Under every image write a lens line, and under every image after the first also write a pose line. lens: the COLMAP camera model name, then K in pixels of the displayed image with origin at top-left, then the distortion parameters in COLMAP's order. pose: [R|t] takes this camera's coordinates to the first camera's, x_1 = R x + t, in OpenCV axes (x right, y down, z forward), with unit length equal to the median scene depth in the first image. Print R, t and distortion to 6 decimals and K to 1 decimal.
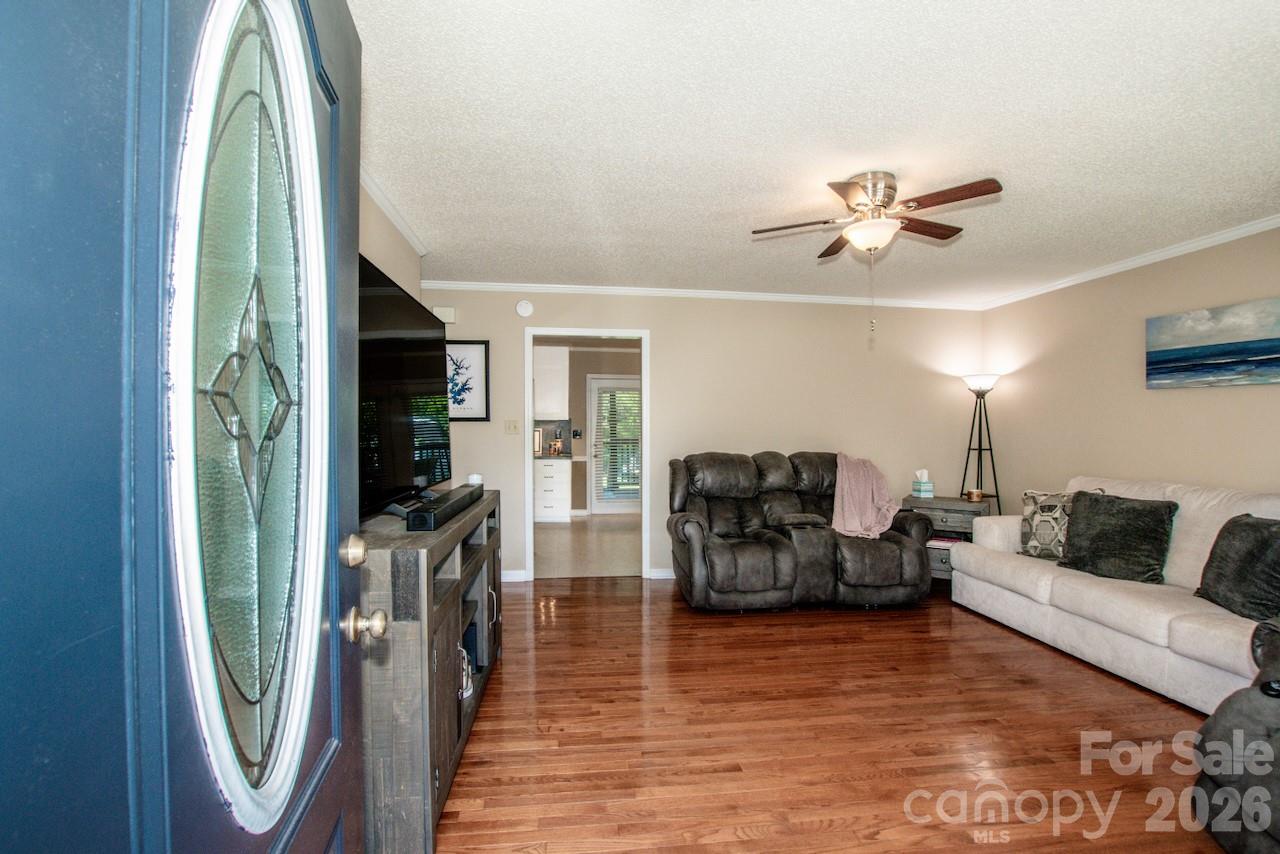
lens RADIAL K [[593.5, 0, 640.9], [0, 593.5, 434.8], [0, 0, 1]] dist [-0.035767, 0.006748]
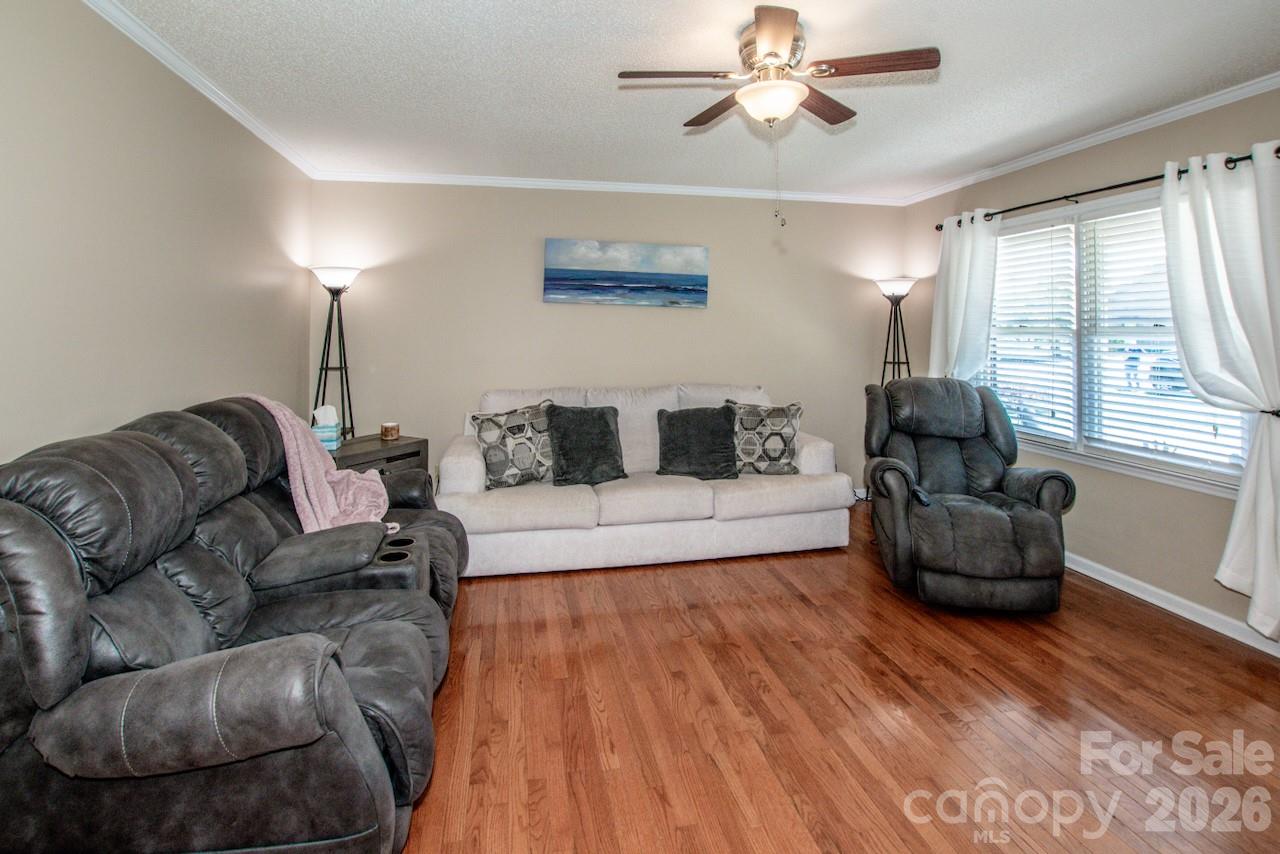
lens RADIAL K [[593.5, 0, 636.9], [0, 593.5, 321.2], [0, 0, 1]] dist [-0.035767, 0.006748]
pose [[-0.067535, 0.001846, 0.997715, -0.251874], [0.009482, 0.999954, -0.001208, -0.041417], [-0.997672, 0.009379, -0.067550, 0.900618]]
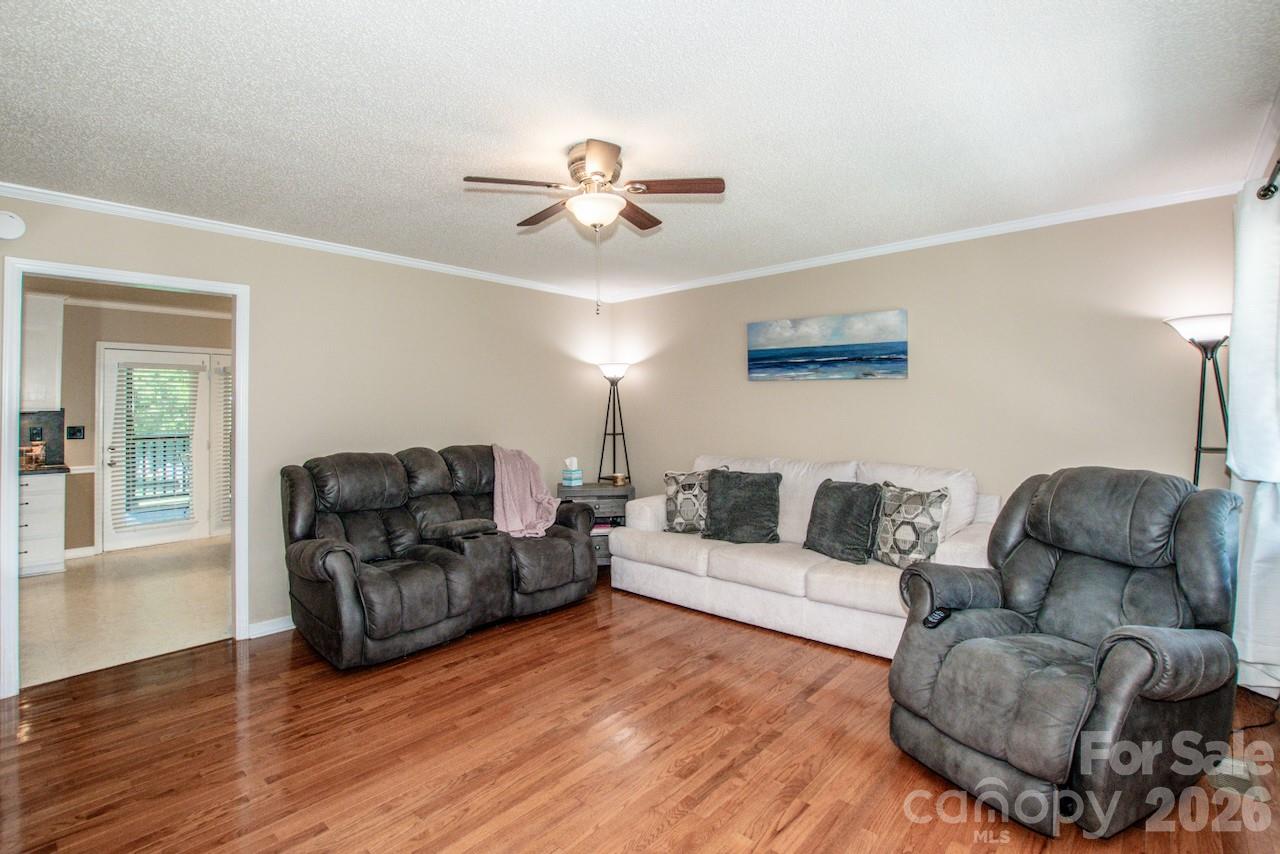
lens RADIAL K [[605.5, 0, 664.5], [0, 605.5, 387.3], [0, 0, 1]] dist [-0.025775, 0.001084]
pose [[0.750146, 0.011109, 0.661179, -0.102223], [0.023109, 0.998808, -0.043000, -0.014813], [-0.660869, 0.047536, 0.748995, 0.164184]]
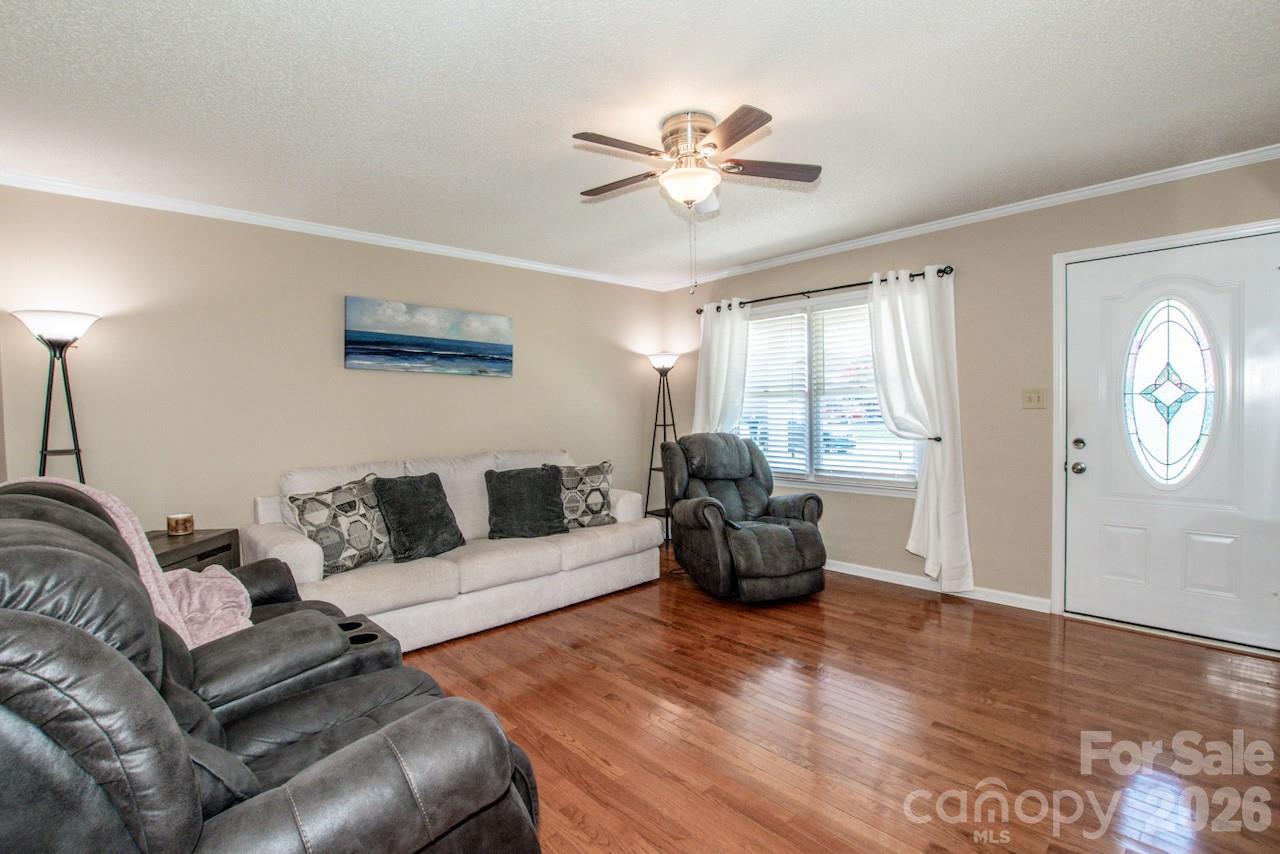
lens RADIAL K [[593.5, 0, 626.9], [0, 593.5, 426.4], [0, 0, 1]] dist [-0.035767, 0.006748]
pose [[-0.566527, -0.020487, 0.823788, -0.208252], [0.024531, 0.998829, 0.041711, -0.011468], [-0.823678, 0.043839, -0.565361, 1.175109]]
